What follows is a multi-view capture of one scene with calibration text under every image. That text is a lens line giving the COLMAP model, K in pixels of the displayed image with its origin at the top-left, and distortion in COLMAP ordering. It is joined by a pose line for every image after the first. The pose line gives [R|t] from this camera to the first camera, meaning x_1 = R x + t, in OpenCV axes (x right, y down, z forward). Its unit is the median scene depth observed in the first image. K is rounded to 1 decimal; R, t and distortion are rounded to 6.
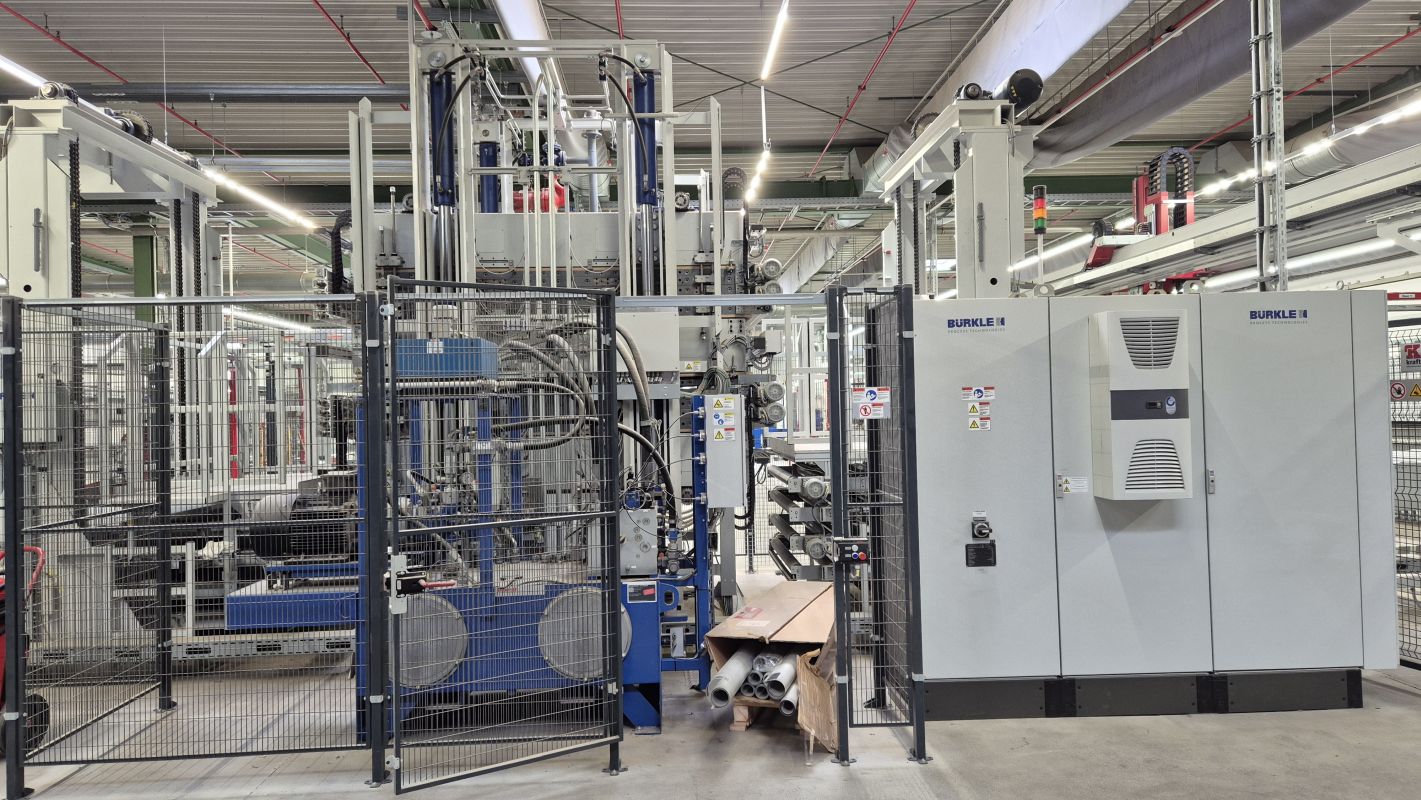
lens RADIAL K [[1013.8, 0, 712.0], [0, 1013.8, 373.3], [0, 0, 1]] dist [0.039358, -0.000292]
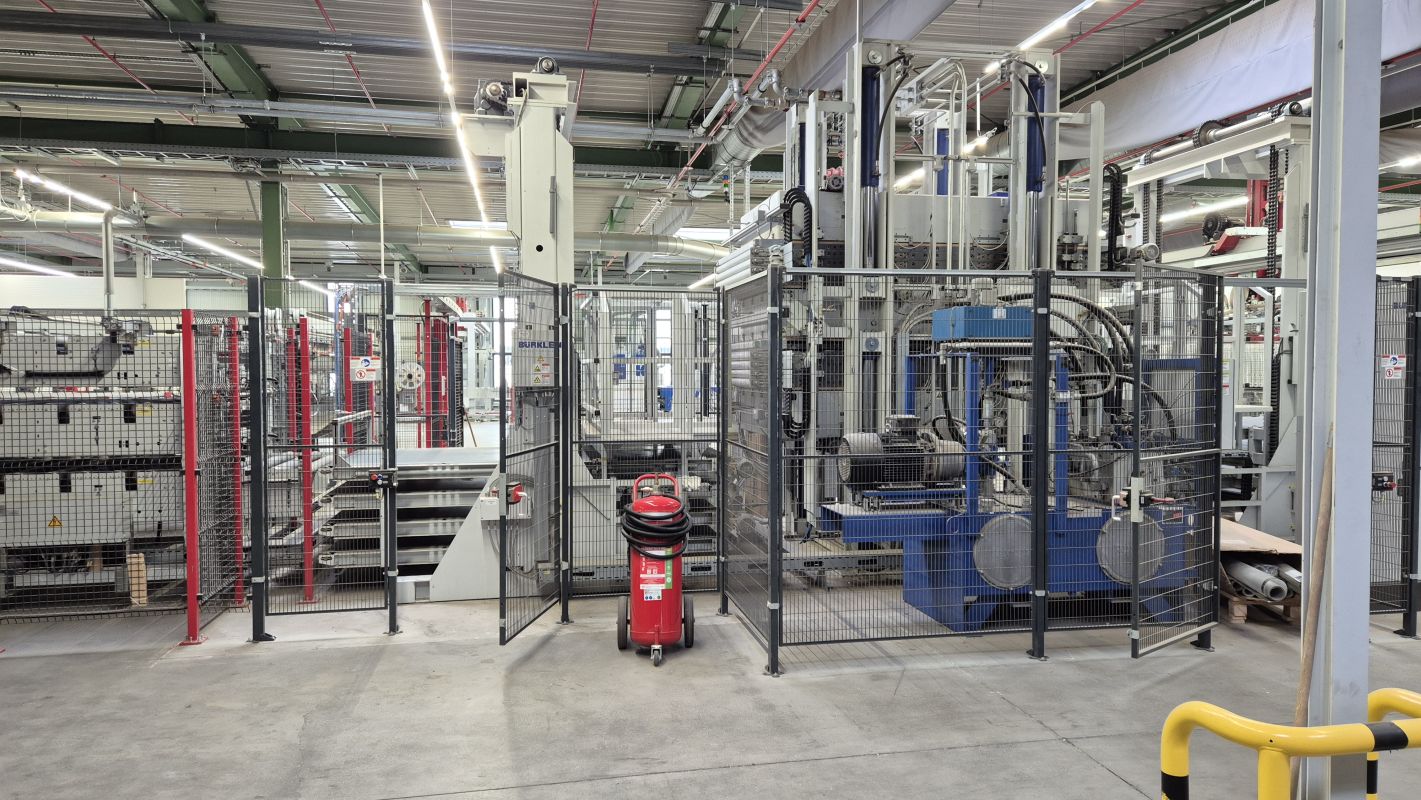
lens RADIAL K [[950.0, 0, 714.1], [0, 950.0, 405.2], [0, 0, 1]] dist [0.042735, -0.008460]
pose [[0.989596, 0.015858, 0.143000, -0.604024], [-0.027172, 0.996621, 0.077514, 0.003570], [-0.141288, -0.080593, 0.986683, -0.062017]]
